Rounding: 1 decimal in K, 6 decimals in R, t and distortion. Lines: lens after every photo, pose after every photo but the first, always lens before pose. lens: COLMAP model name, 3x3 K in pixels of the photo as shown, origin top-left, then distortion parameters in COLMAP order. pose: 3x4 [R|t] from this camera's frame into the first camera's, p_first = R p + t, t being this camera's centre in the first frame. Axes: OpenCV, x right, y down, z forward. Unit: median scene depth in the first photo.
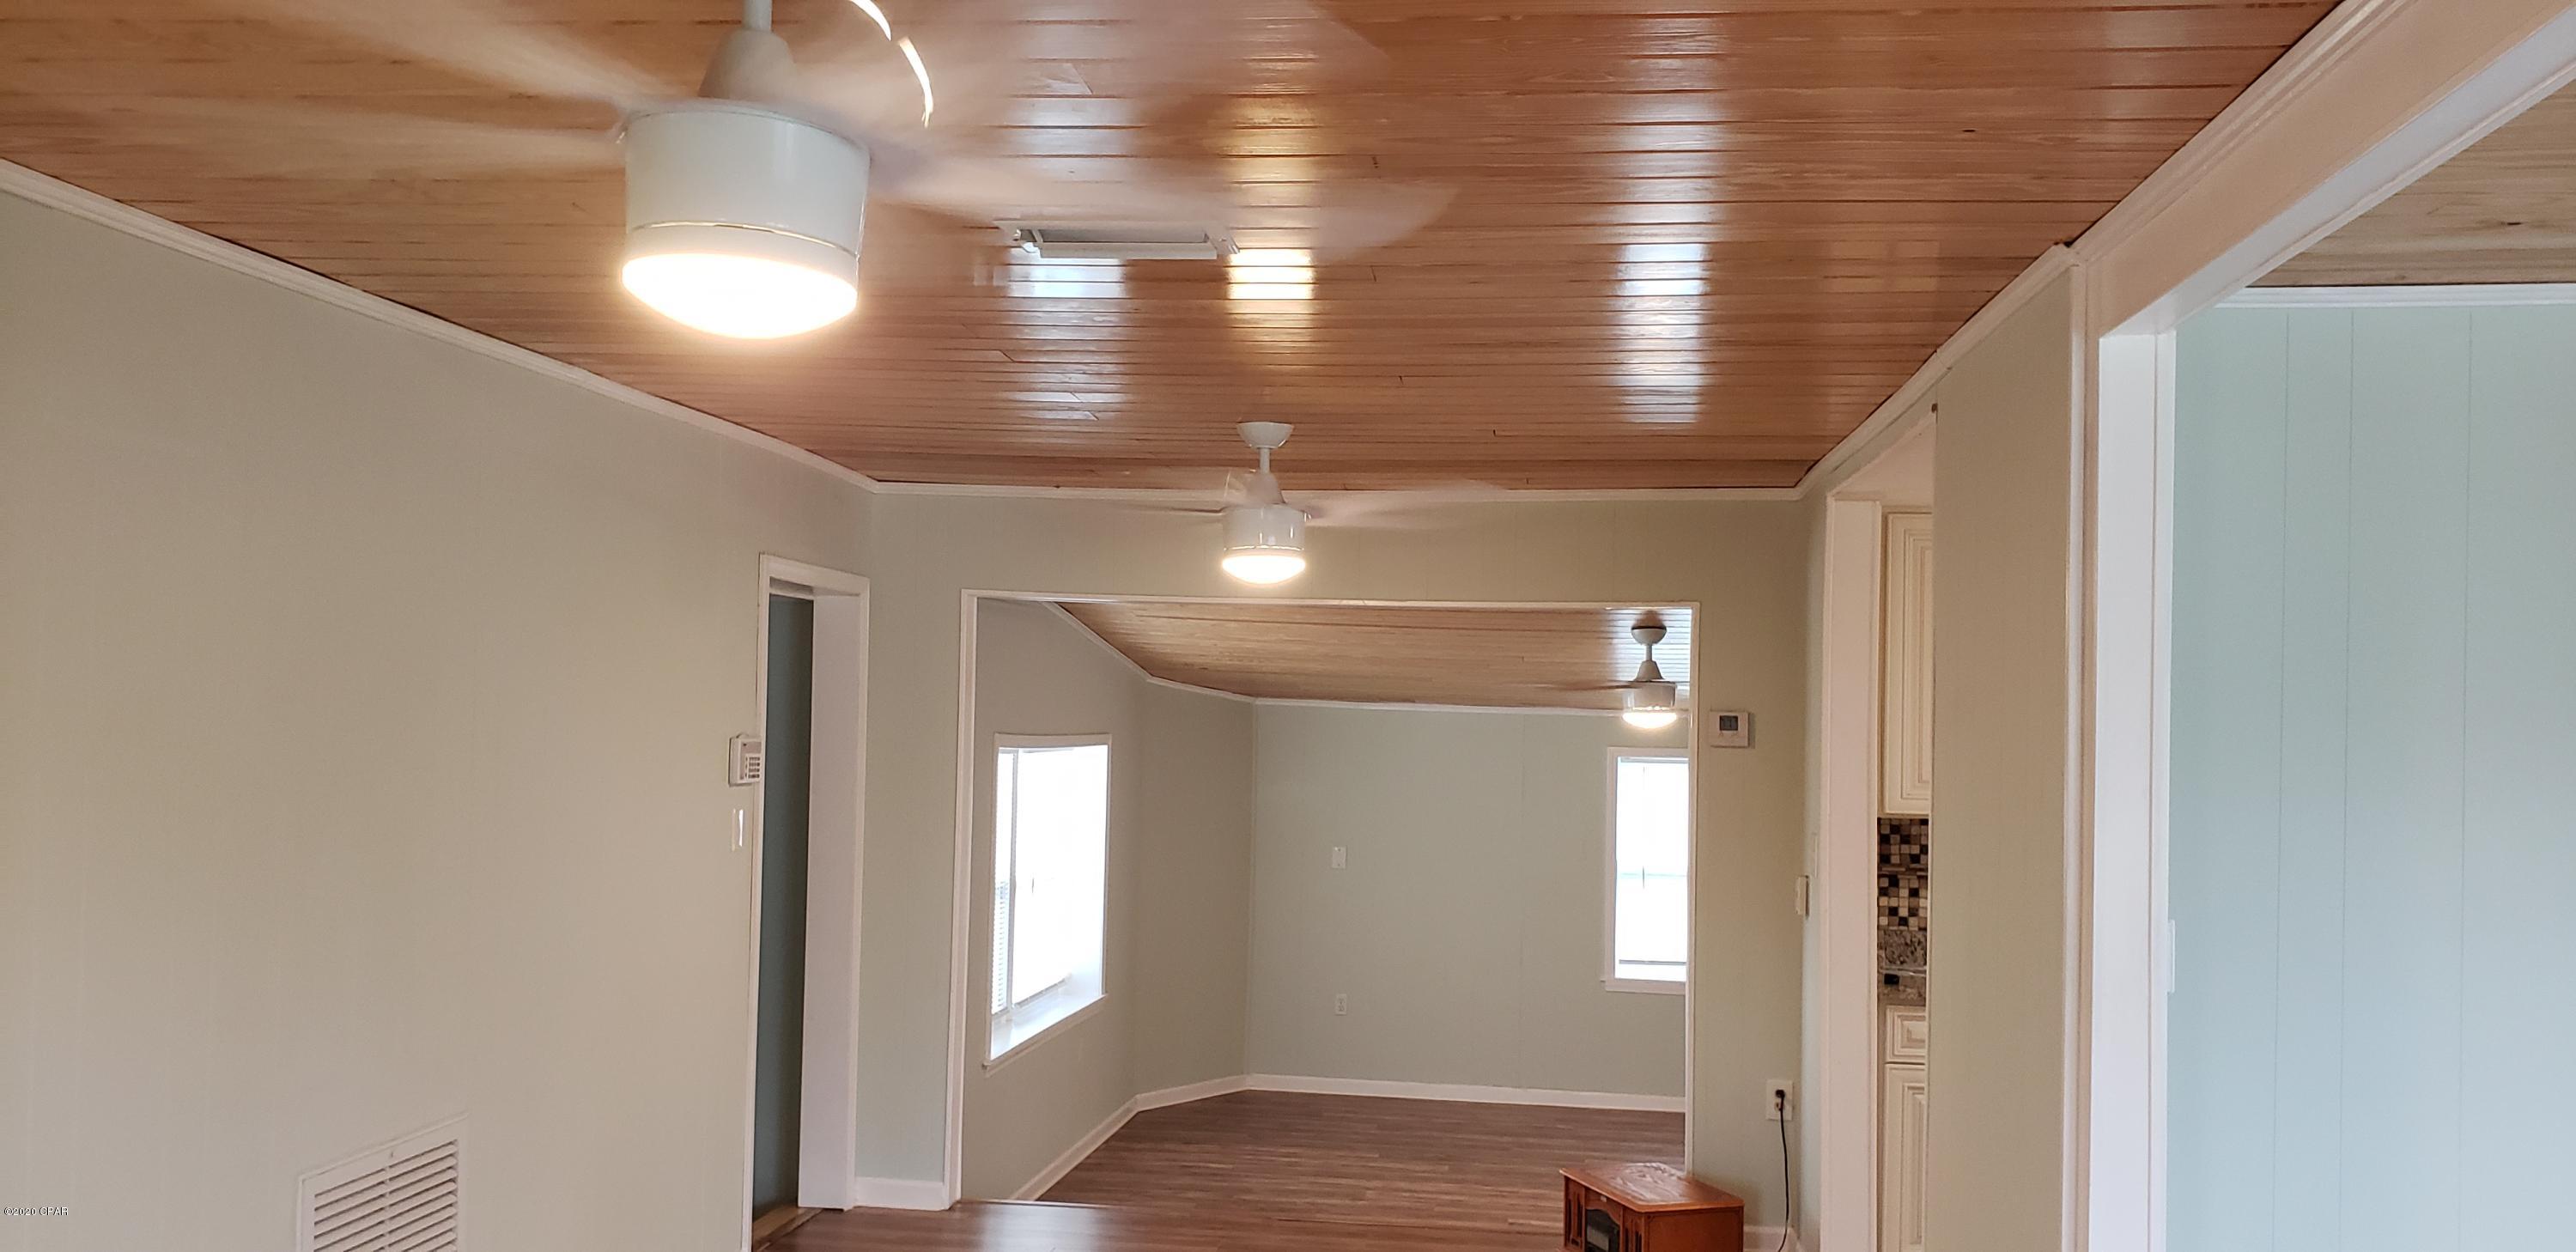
lens RADIAL K [[2075.4, 0, 1294.0], [0, 2075.4, 689.4], [0, 0, 1]] dist [0.139829, -0.269544]
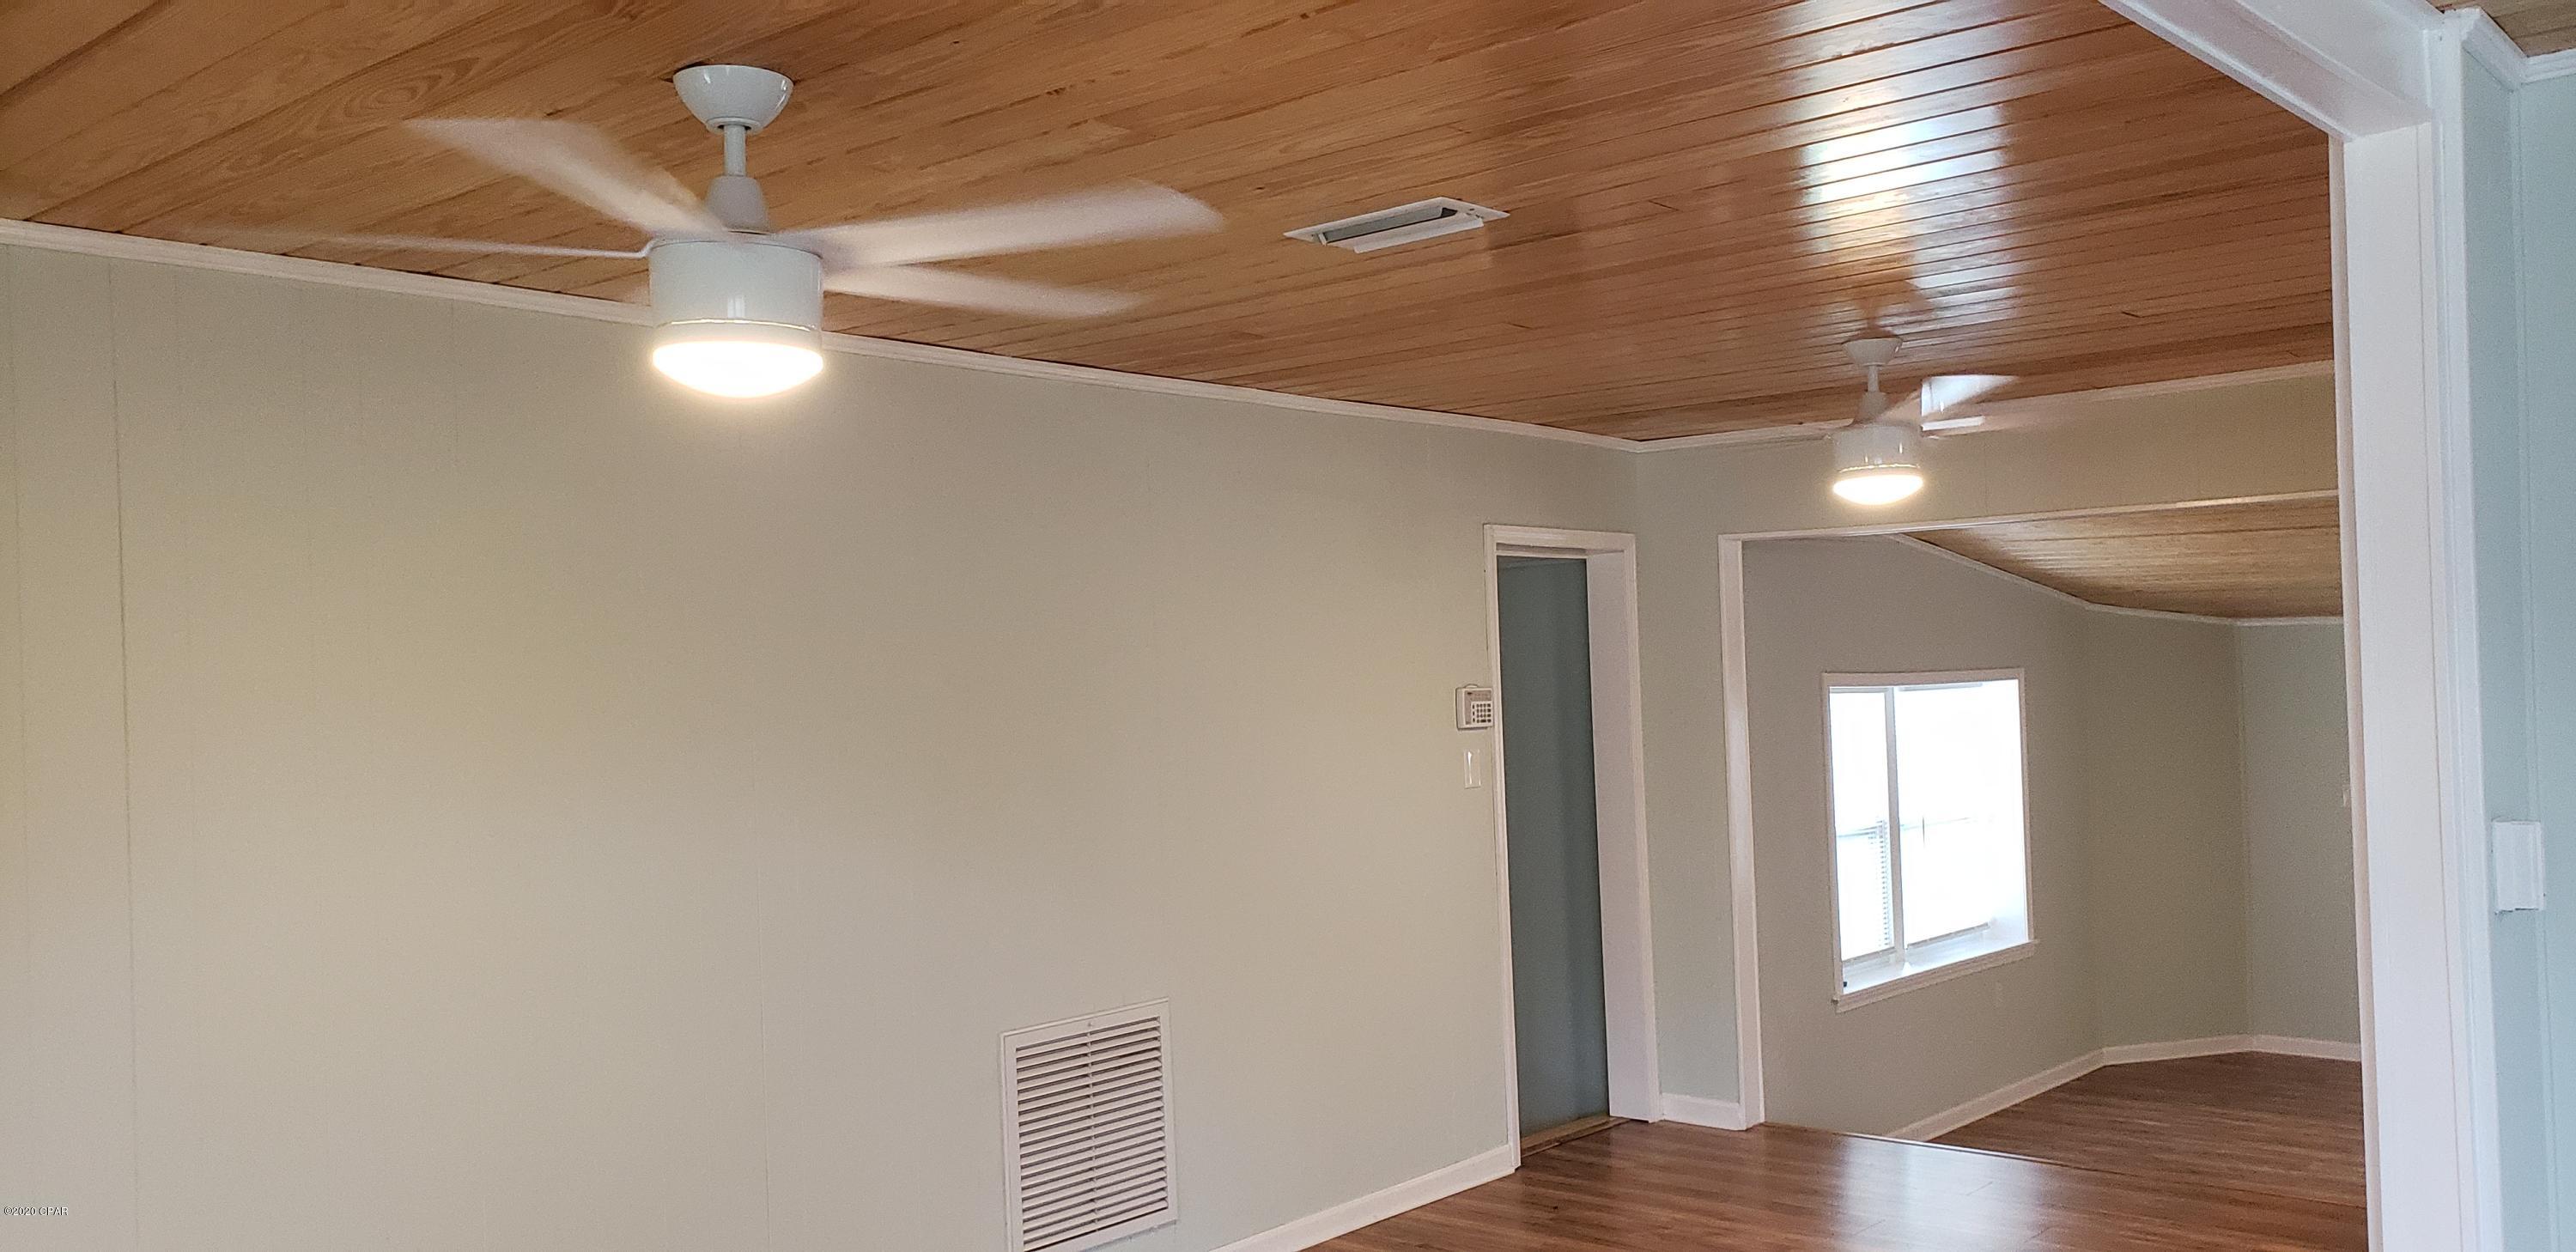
lens RADIAL K [[2075.4, 0, 1294.0], [0, 2075.4, 689.4], [0, 0, 1]] dist [0.139829, -0.269544]
pose [[0.824884, -0.047379, -0.563313, 0.246493], [0.058663, 0.998276, 0.001941, 0.013698], [0.562249, -0.034647, 0.826242, 0.018185]]
